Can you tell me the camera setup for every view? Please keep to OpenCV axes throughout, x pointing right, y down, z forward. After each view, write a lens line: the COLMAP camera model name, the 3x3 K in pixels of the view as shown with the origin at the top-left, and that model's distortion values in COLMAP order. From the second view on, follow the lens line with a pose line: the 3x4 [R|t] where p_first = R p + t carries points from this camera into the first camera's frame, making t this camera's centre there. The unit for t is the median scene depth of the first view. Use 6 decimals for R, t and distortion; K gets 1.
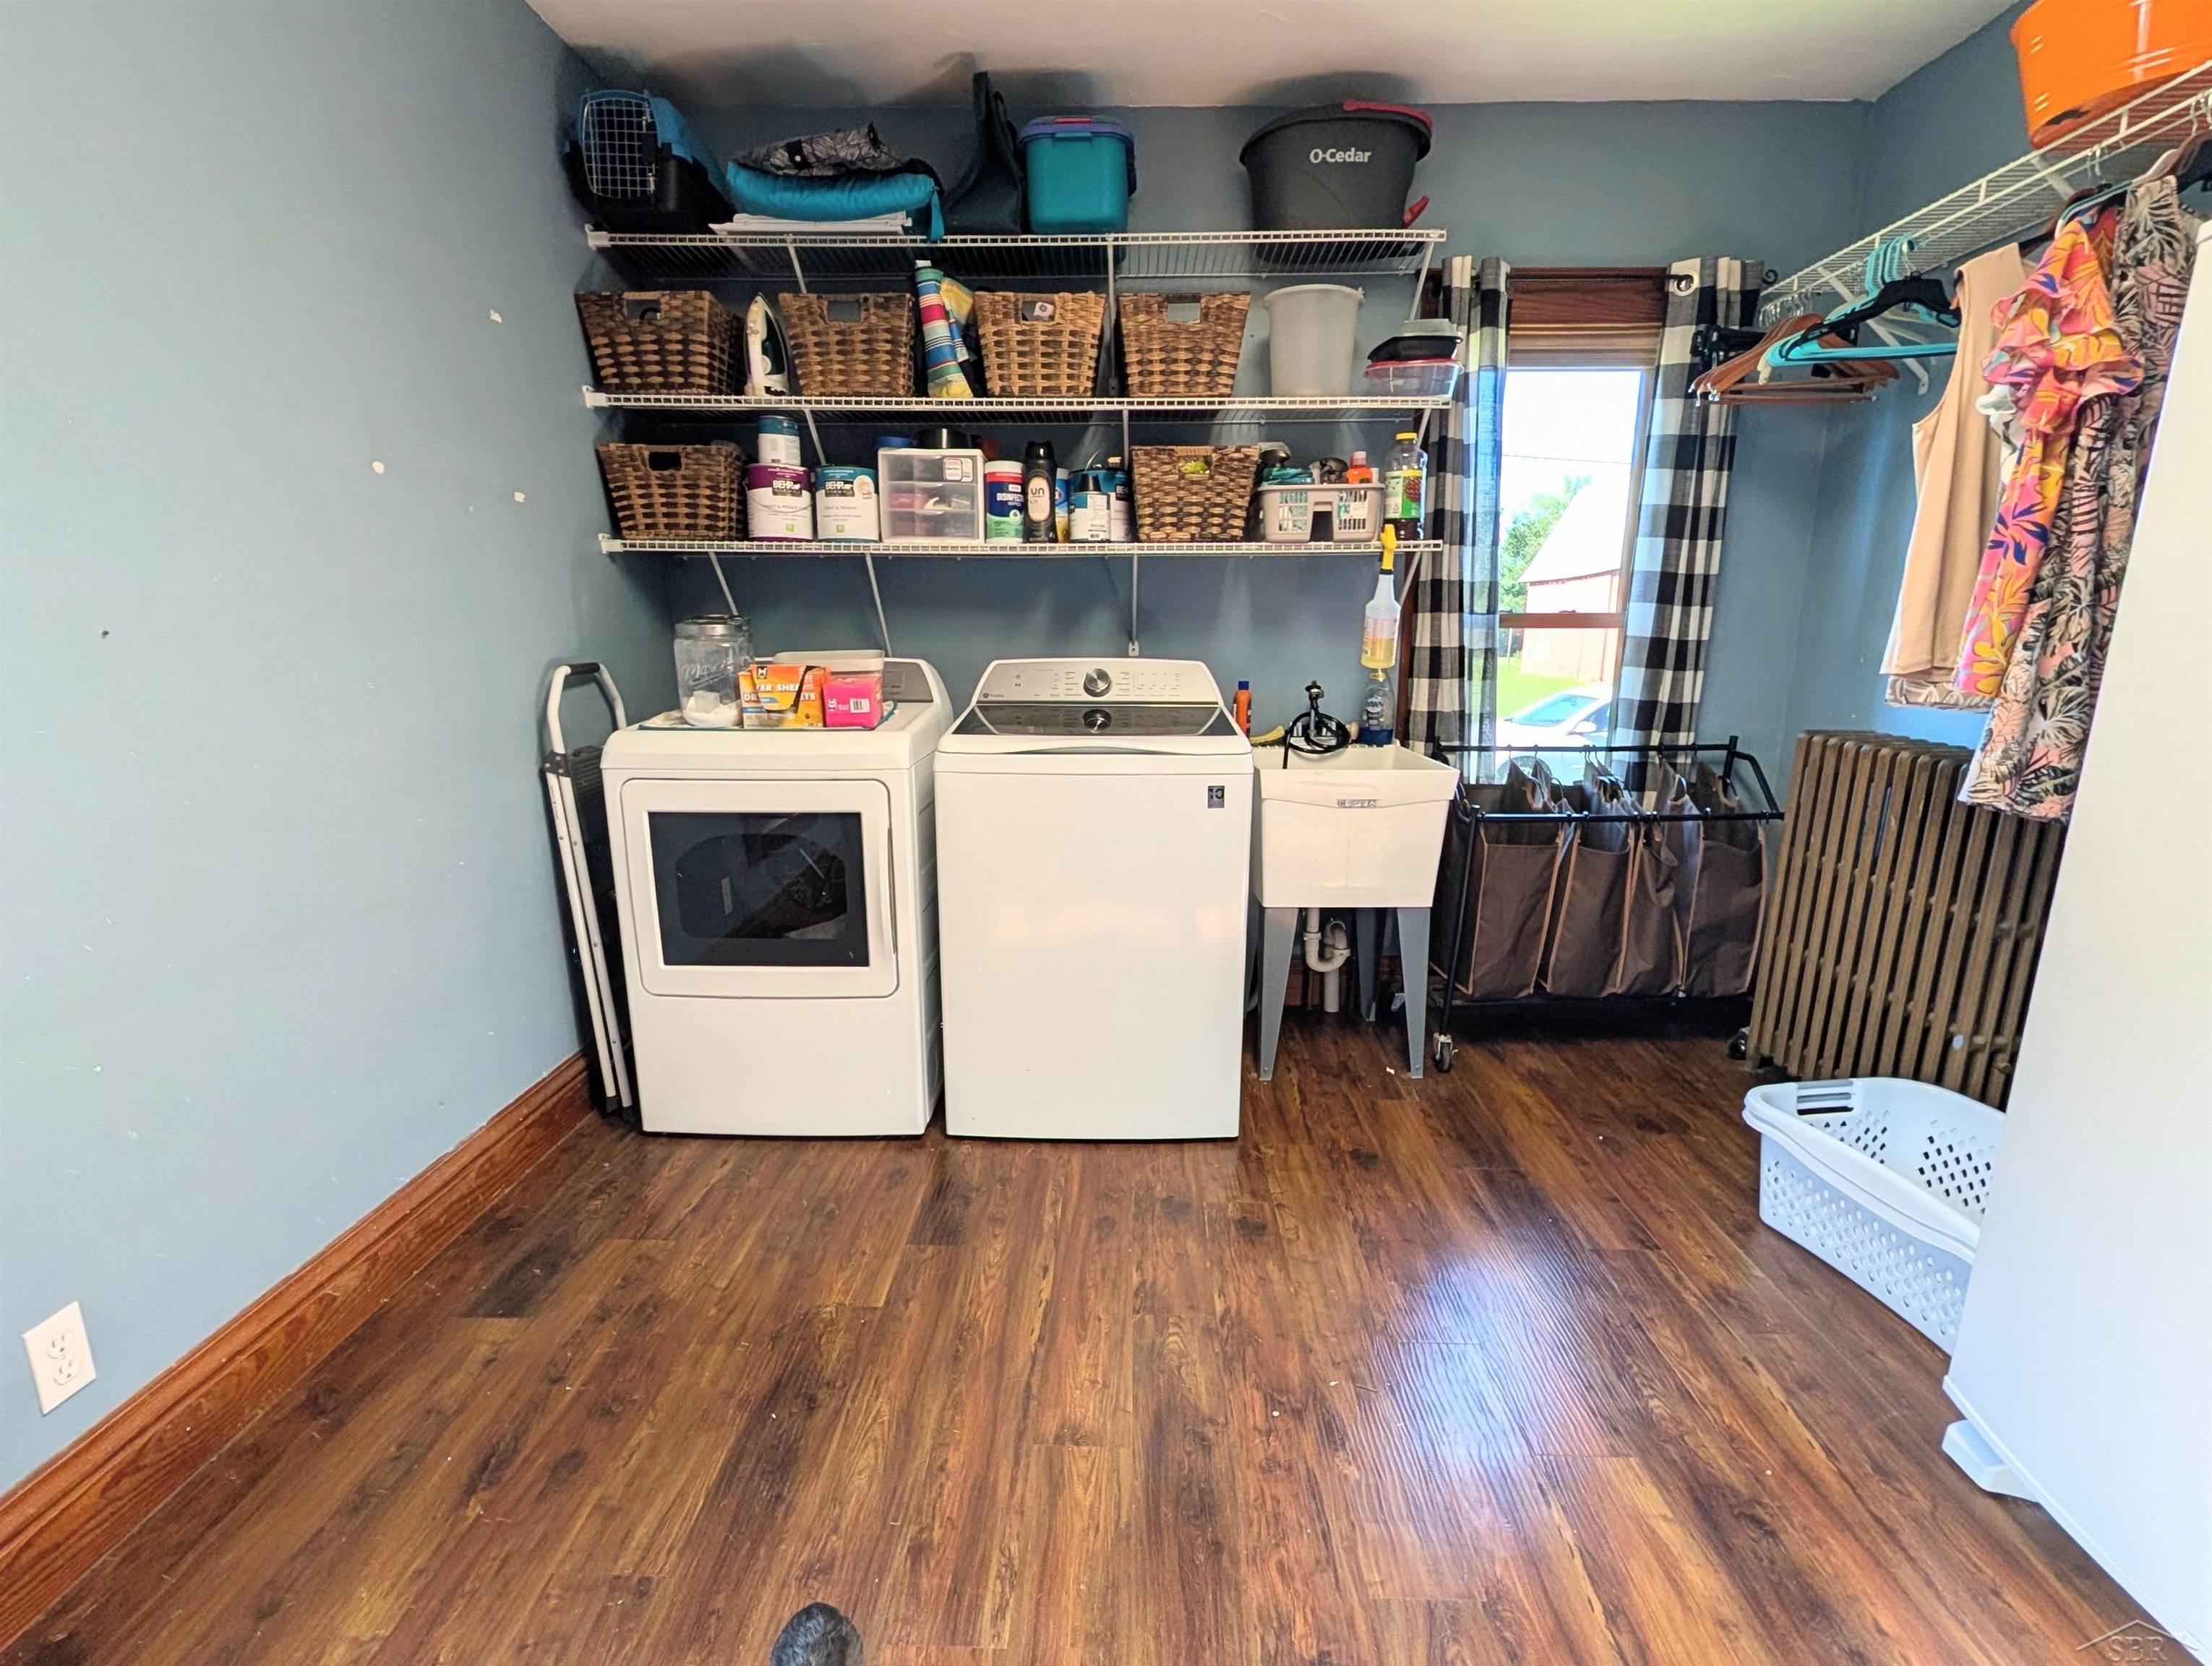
lens RADIAL K [[1064.5, 0, 1111.4], [0, 1064.5, 878.0], [0, 0, 1]] dist [0.002072, -0.005430]
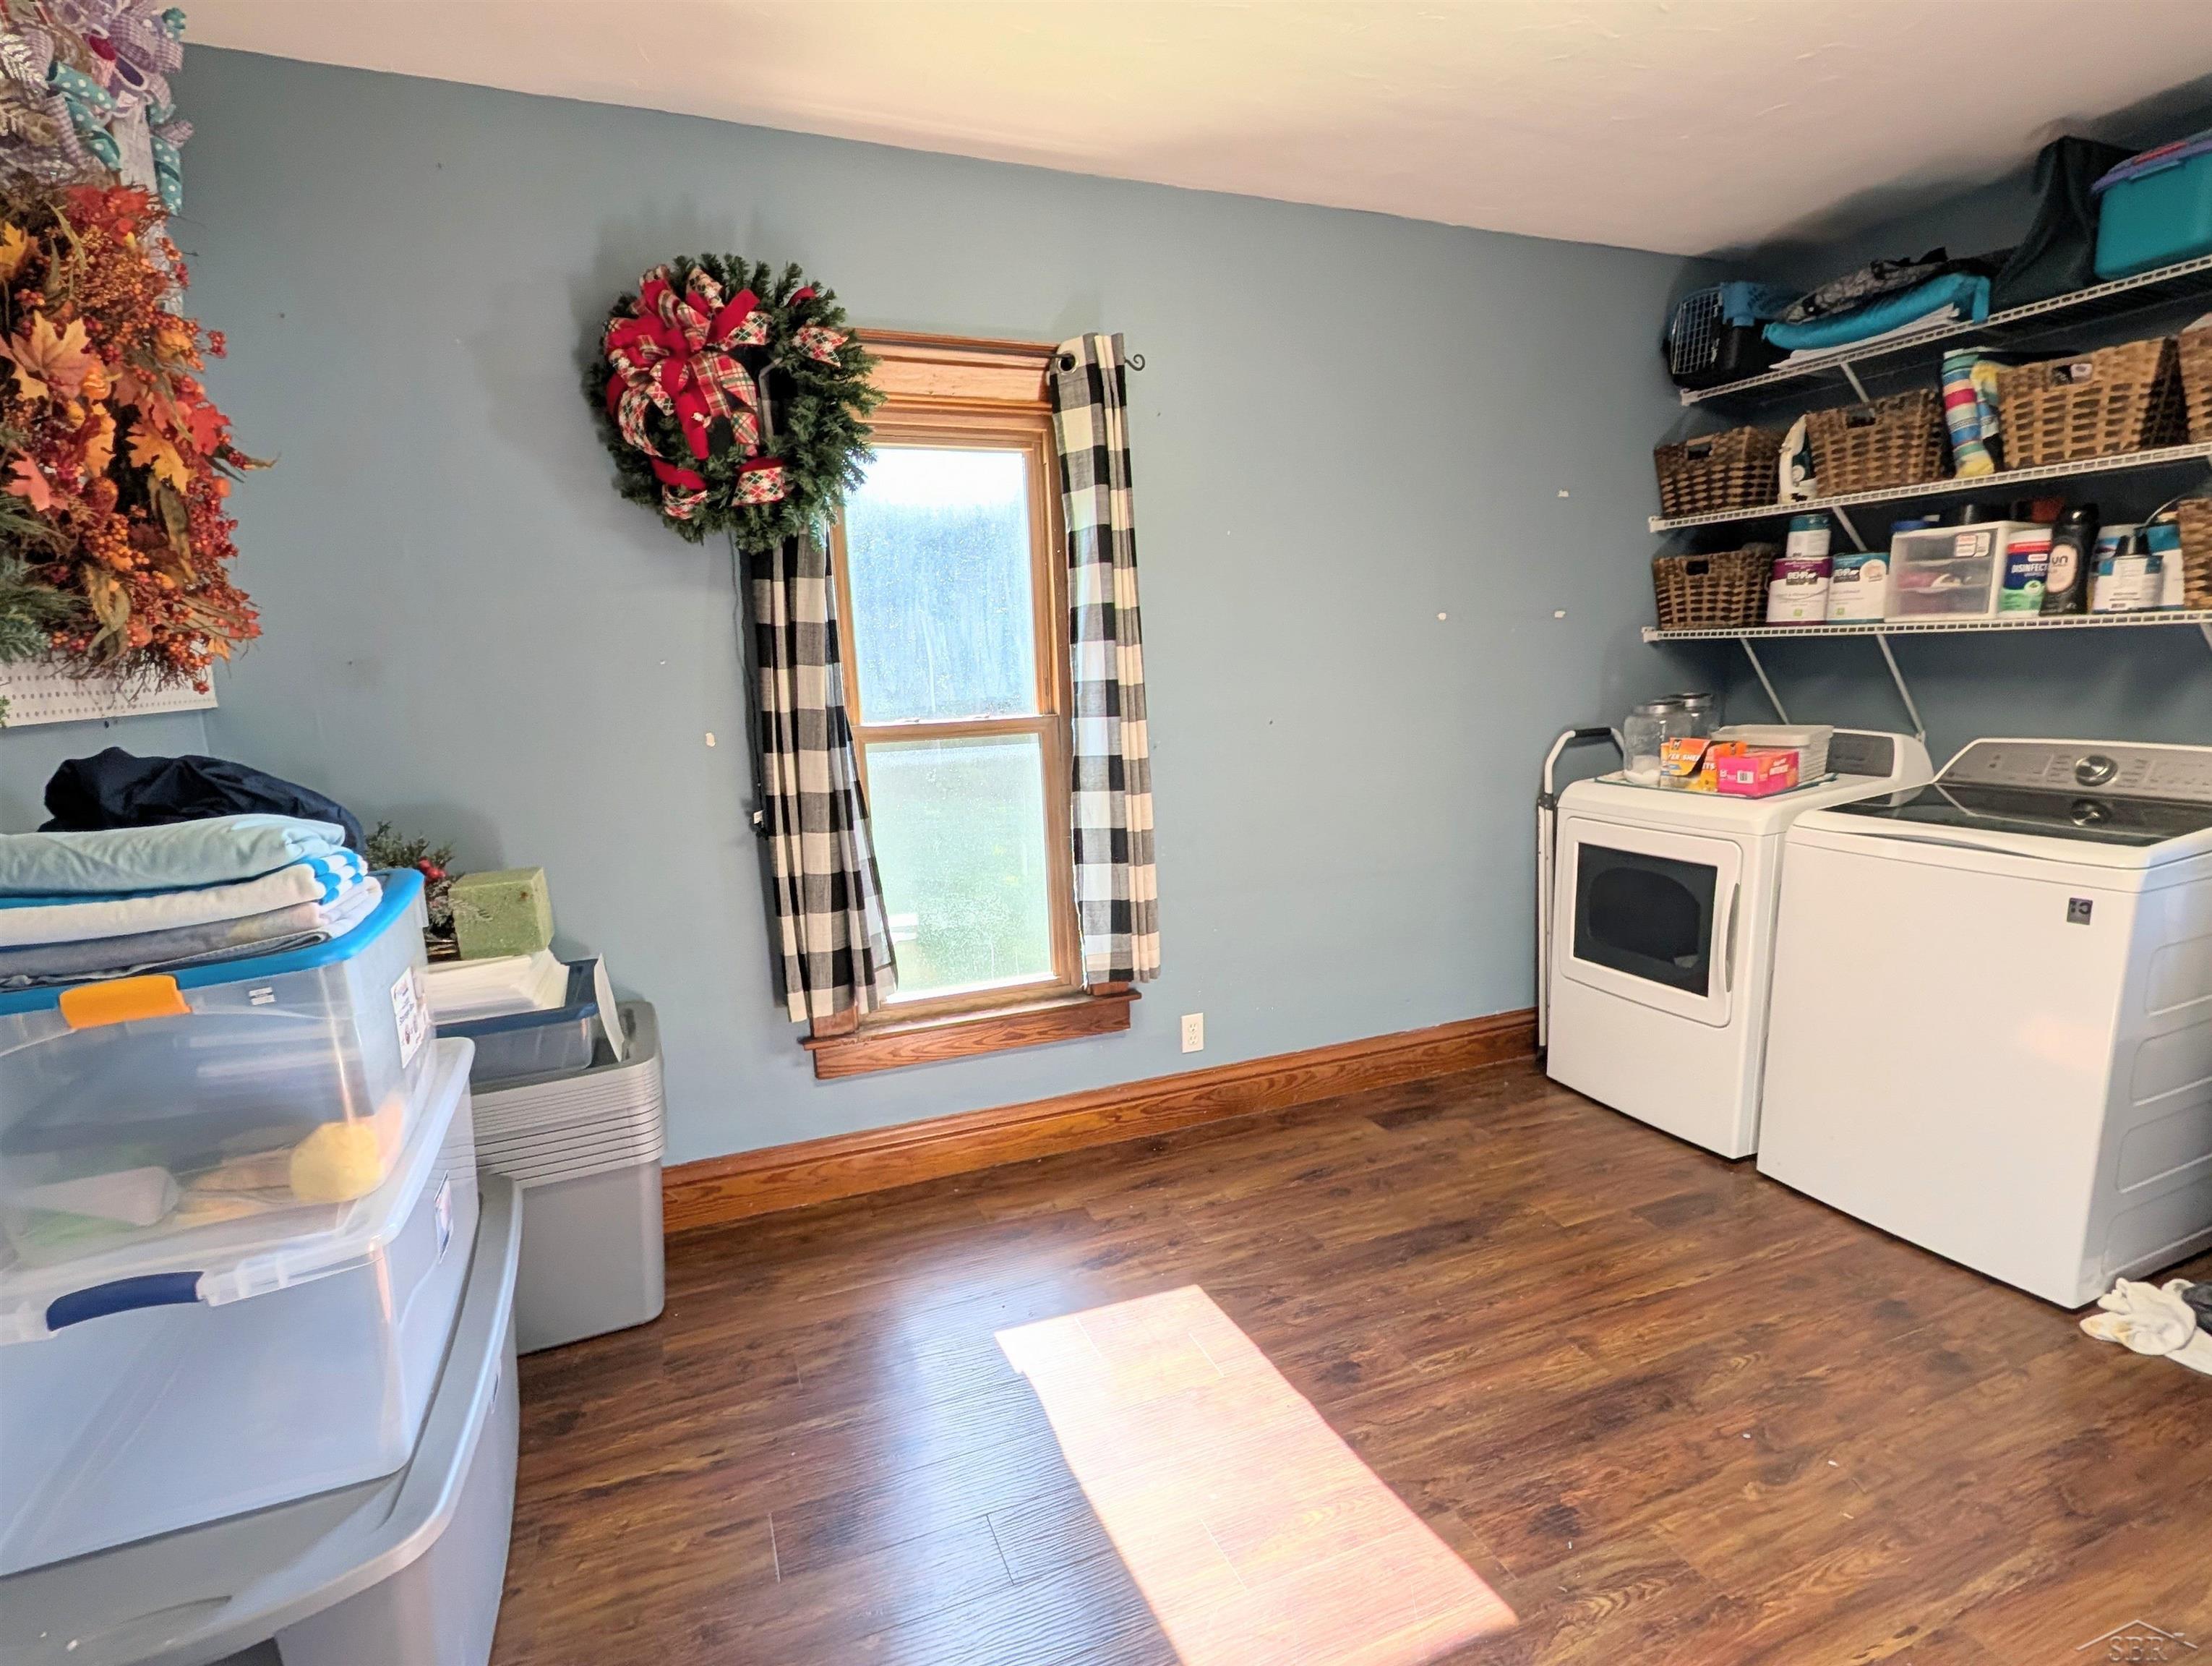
lens RADIAL K [[1104.2, 0, 1104.2], [0, 1104.2, 864.0], [0, 0, 1]] dist [0.000285, 0.000177]
pose [[0.390589, 0.152775, -0.907799, 0.538896], [-0.180889, 0.979645, 0.087037, -0.042069], [0.902618, 0.130215, 0.410274, -0.105636]]
